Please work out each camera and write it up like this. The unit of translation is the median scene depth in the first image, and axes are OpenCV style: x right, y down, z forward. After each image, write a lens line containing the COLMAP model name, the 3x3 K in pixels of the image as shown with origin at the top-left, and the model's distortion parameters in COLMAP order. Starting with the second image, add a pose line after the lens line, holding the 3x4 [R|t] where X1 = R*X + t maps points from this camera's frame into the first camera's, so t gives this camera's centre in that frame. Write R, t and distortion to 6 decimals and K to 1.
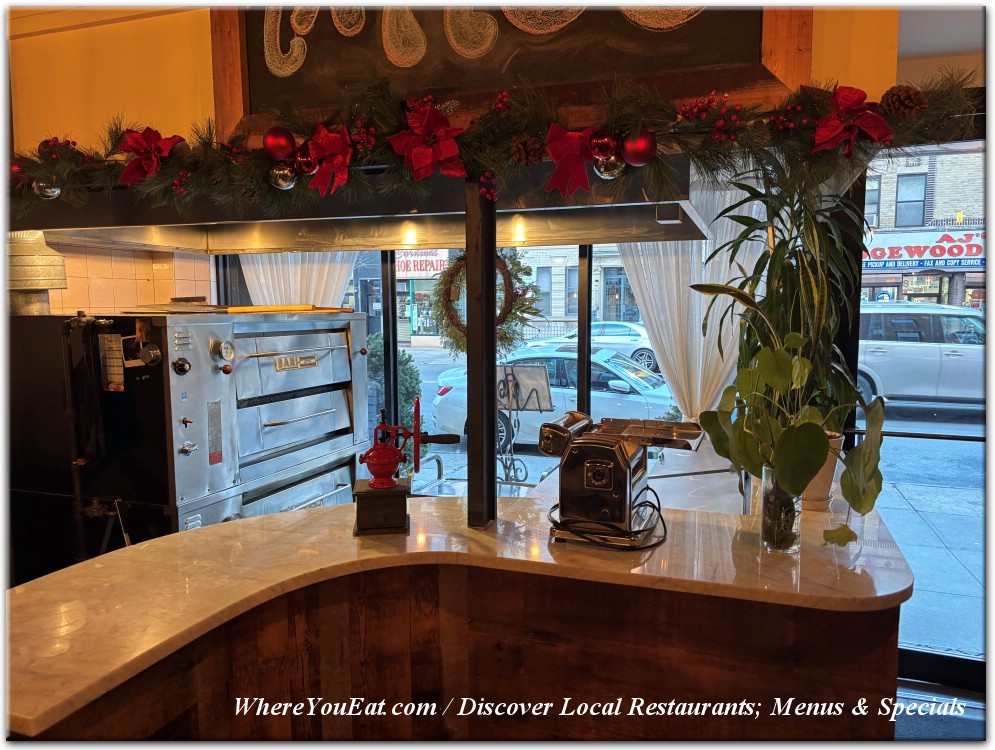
lens RADIAL K [[746.4, 0, 502.3], [0, 746.4, 375.5], [0, 0, 1]] dist [0.067811, -0.081821]
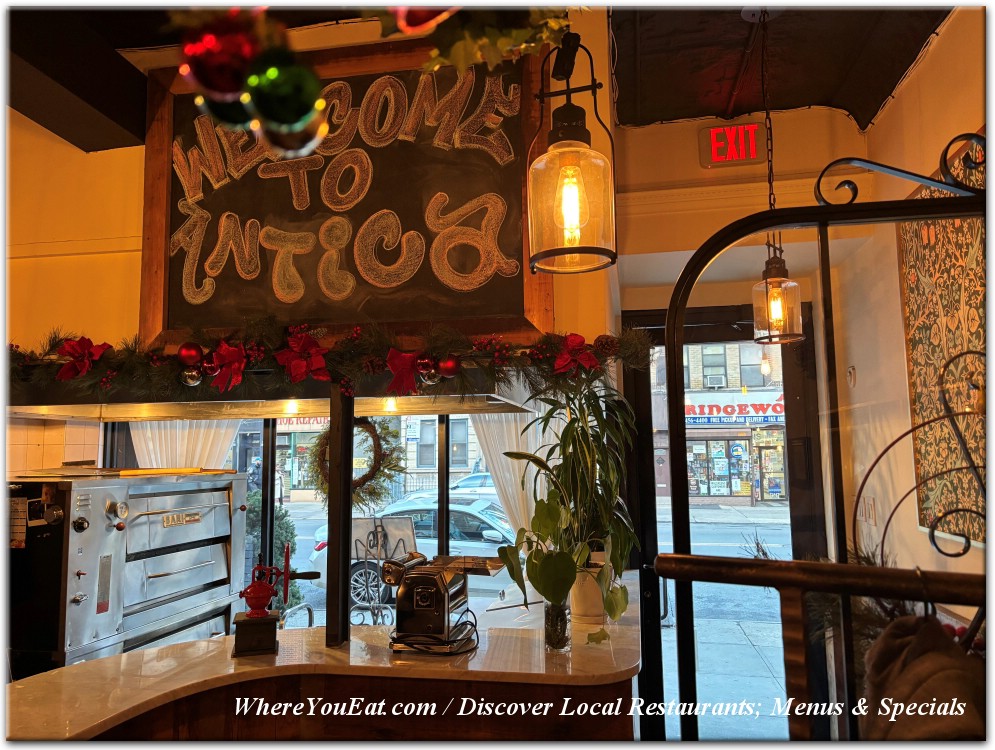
lens RADIAL K [[746.4, 0, 502.3], [0, 746.4, 375.5], [0, 0, 1]] dist [0.067811, -0.081821]
pose [[0.988712, 0.009432, 0.149534, 0.040343], [0.020700, 0.979848, -0.198670, 0.008082], [-0.148394, 0.199522, 0.968592, -0.276566]]
